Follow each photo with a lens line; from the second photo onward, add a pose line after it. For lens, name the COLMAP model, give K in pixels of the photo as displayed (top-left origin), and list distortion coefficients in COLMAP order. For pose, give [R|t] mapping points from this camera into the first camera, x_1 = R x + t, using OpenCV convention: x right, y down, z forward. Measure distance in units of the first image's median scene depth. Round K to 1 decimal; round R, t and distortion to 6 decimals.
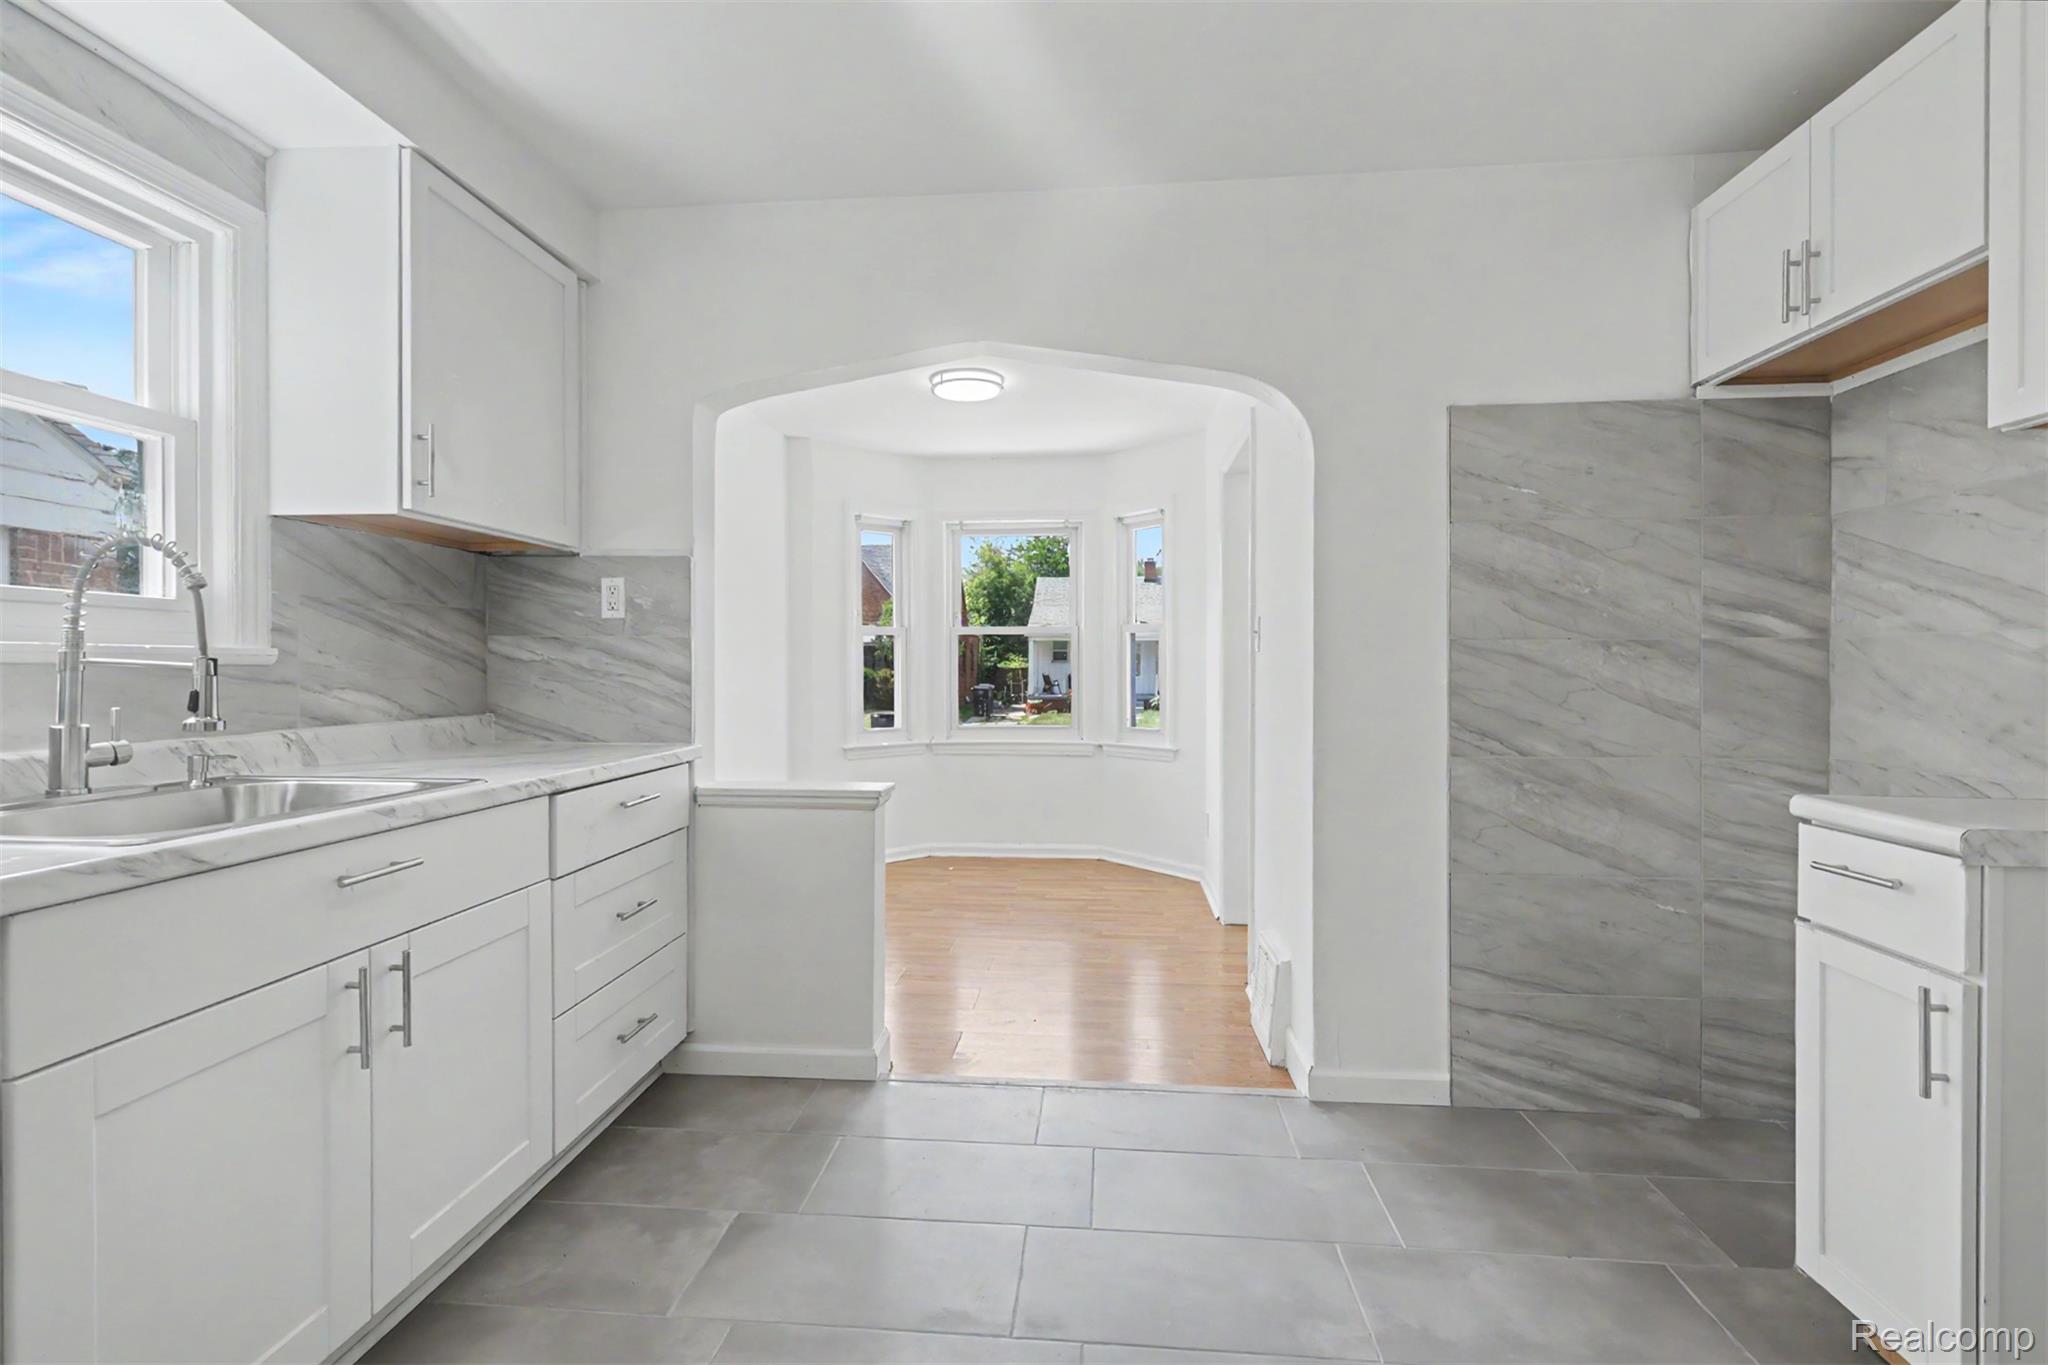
lens RADIAL K [[895.9, 0, 1056.8], [0, 895.9, 674.4], [0, 0, 1]] dist [0.002742, -0.000435]
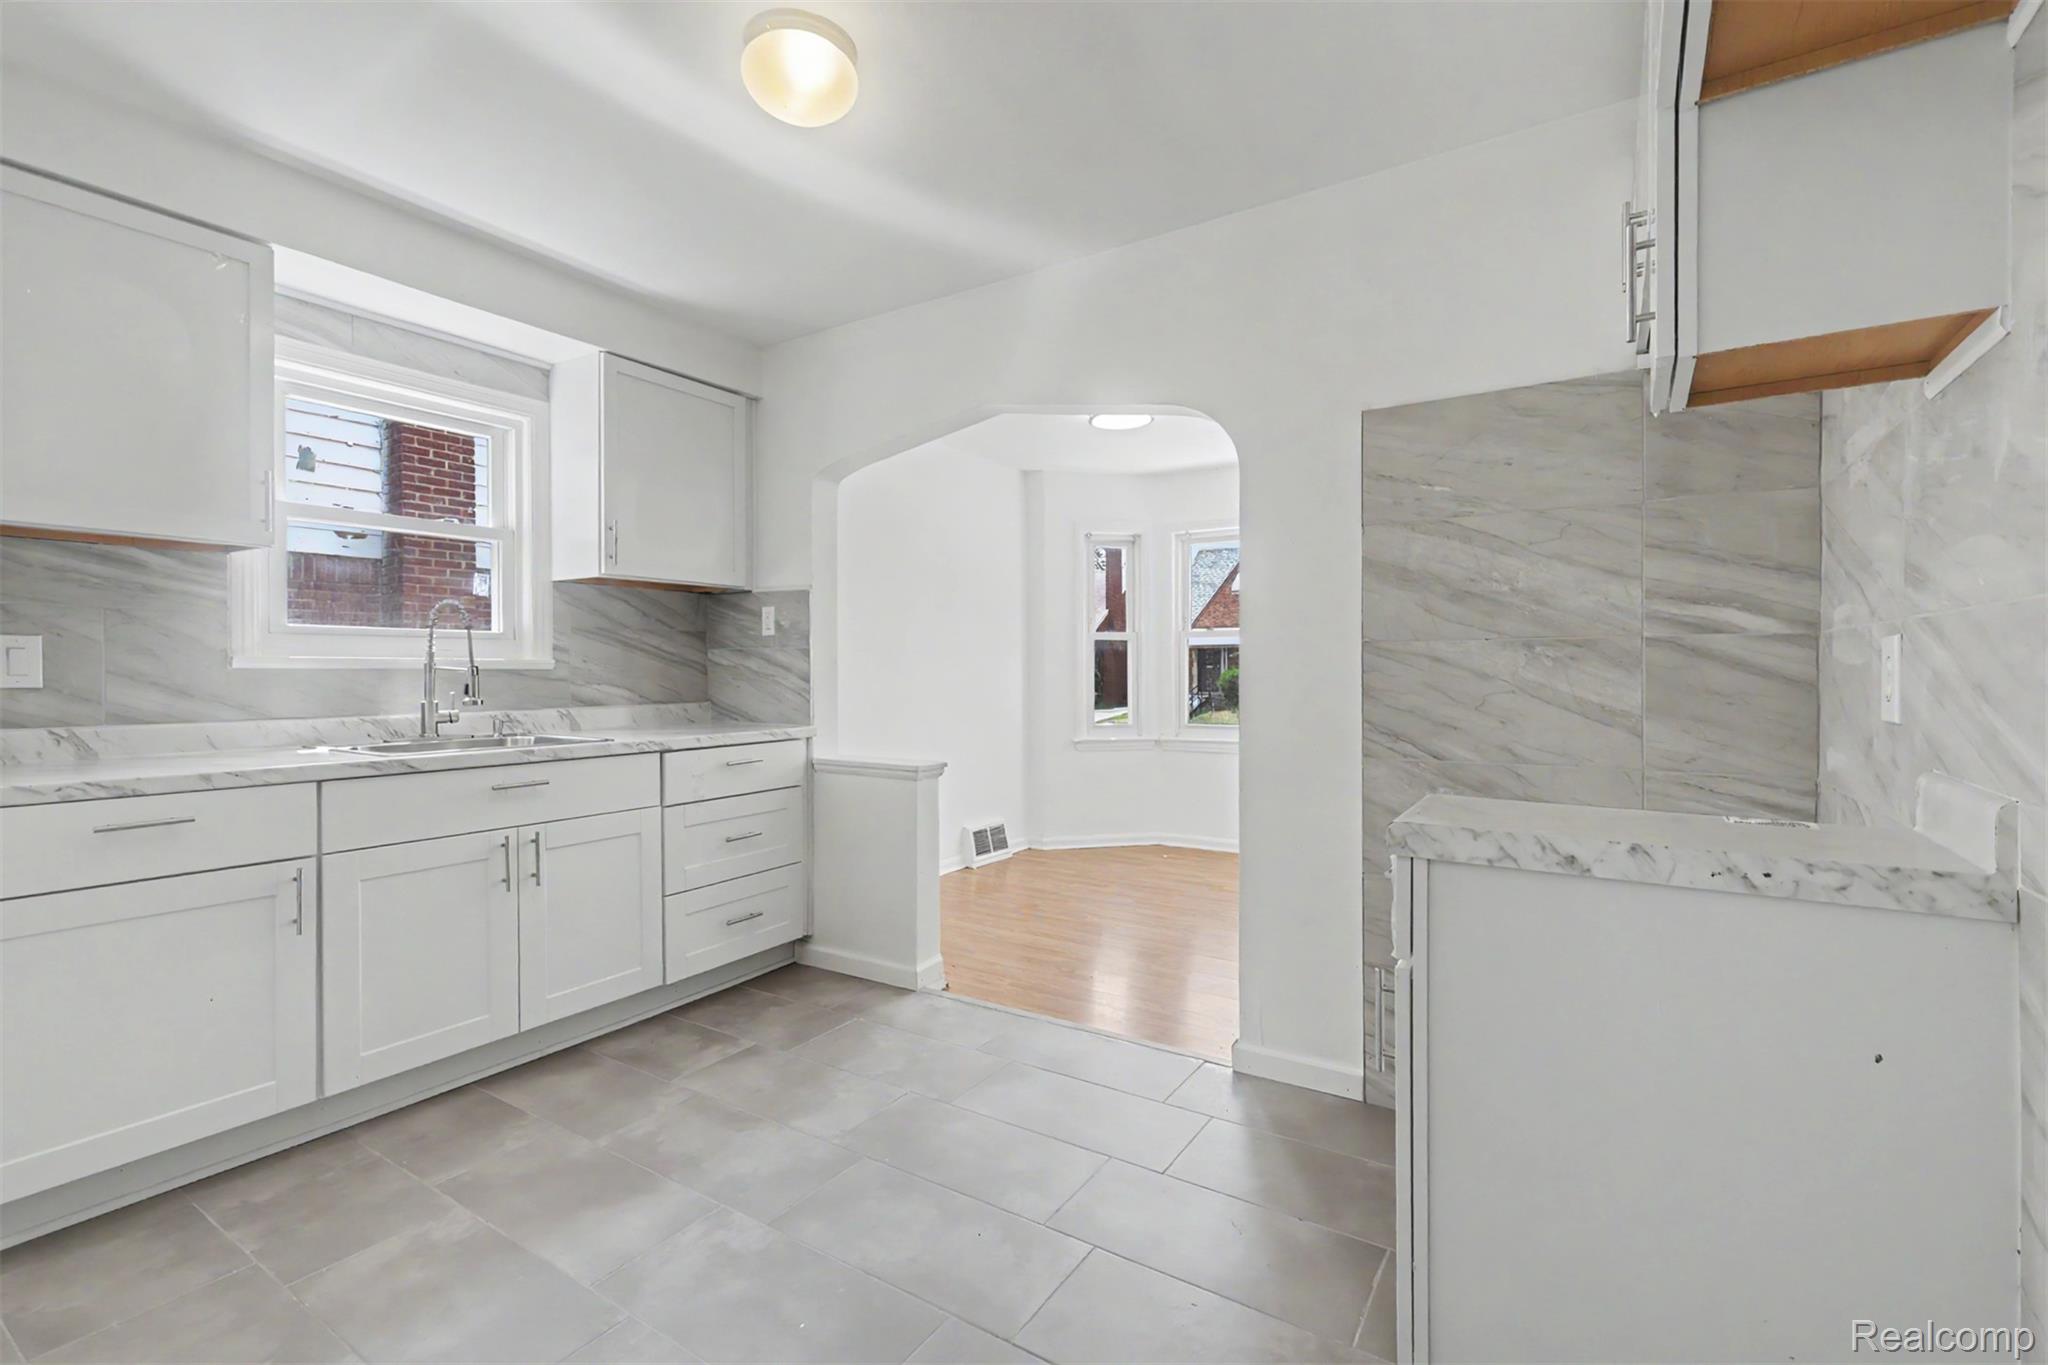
lens RADIAL K [[895.9, 0, 1028.3], [0, 895.9, 678.8], [0, 0, 1]] dist [0.002742, -0.000435]
pose [[0.889100, 0.003010, -0.457702, 0.566925], [-0.001473, 0.999992, 0.003715, -0.000195], [0.457710, -0.002628, 0.889098, -0.075042]]
